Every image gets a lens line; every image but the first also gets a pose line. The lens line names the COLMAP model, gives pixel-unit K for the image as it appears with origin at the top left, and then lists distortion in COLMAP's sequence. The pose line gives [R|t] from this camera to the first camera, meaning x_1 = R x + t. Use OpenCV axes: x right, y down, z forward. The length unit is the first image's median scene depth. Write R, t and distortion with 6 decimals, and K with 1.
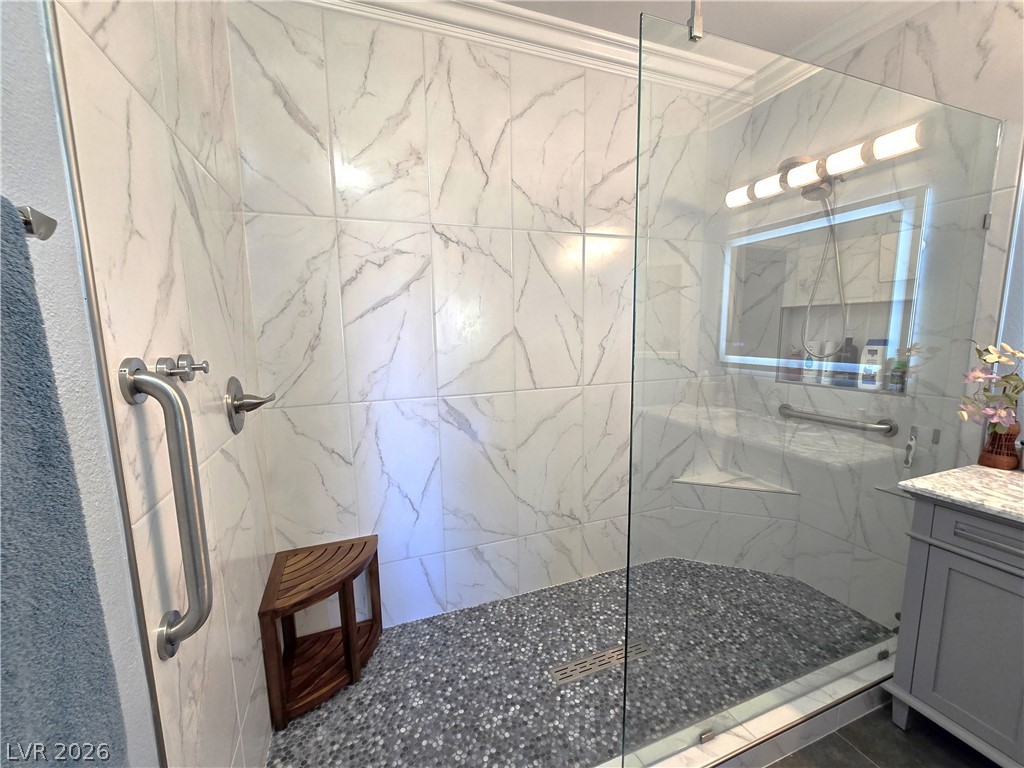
lens RADIAL K [[420.2, 0, 513.8], [0, 420.2, 386.1], [0, 0, 1]] dist [-0.000405, -0.000880]
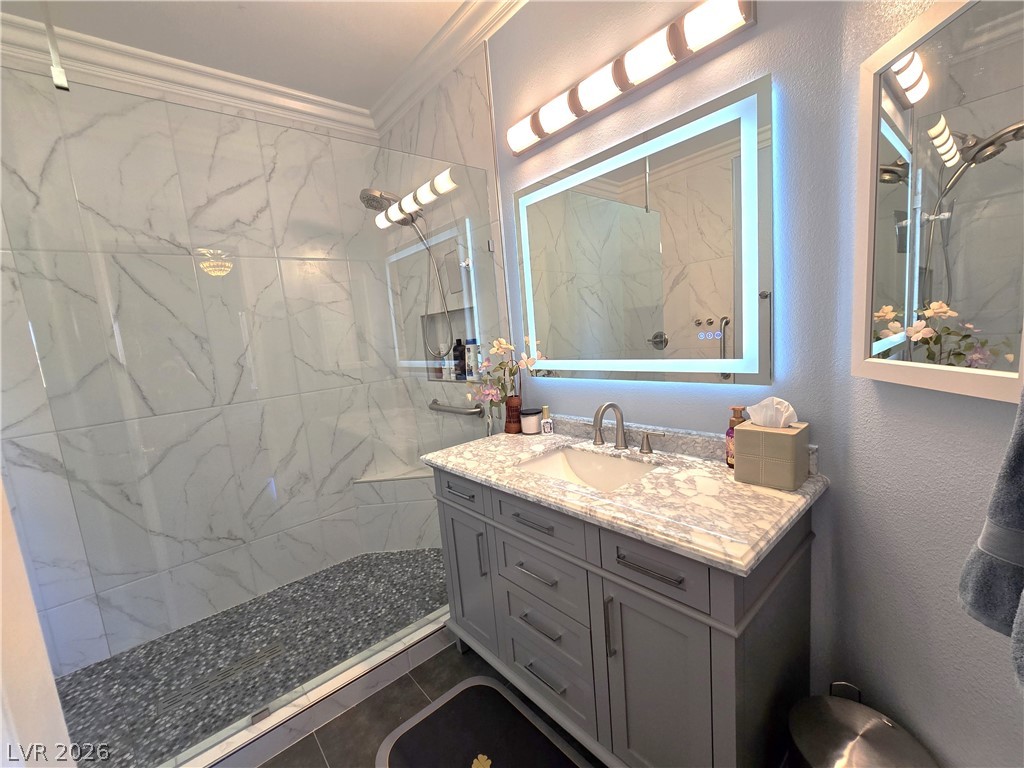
lens RADIAL K [[420.2, 0, 510.8], [0, 420.2, 387.0], [0, 0, 1]] dist [-0.000405, -0.000880]
pose [[0.941147, -0.110165, 0.319540, 0.516127], [0.115795, 0.993272, 0.001390, 0.034337], [-0.317543, 0.035693, 0.947572, -0.173280]]
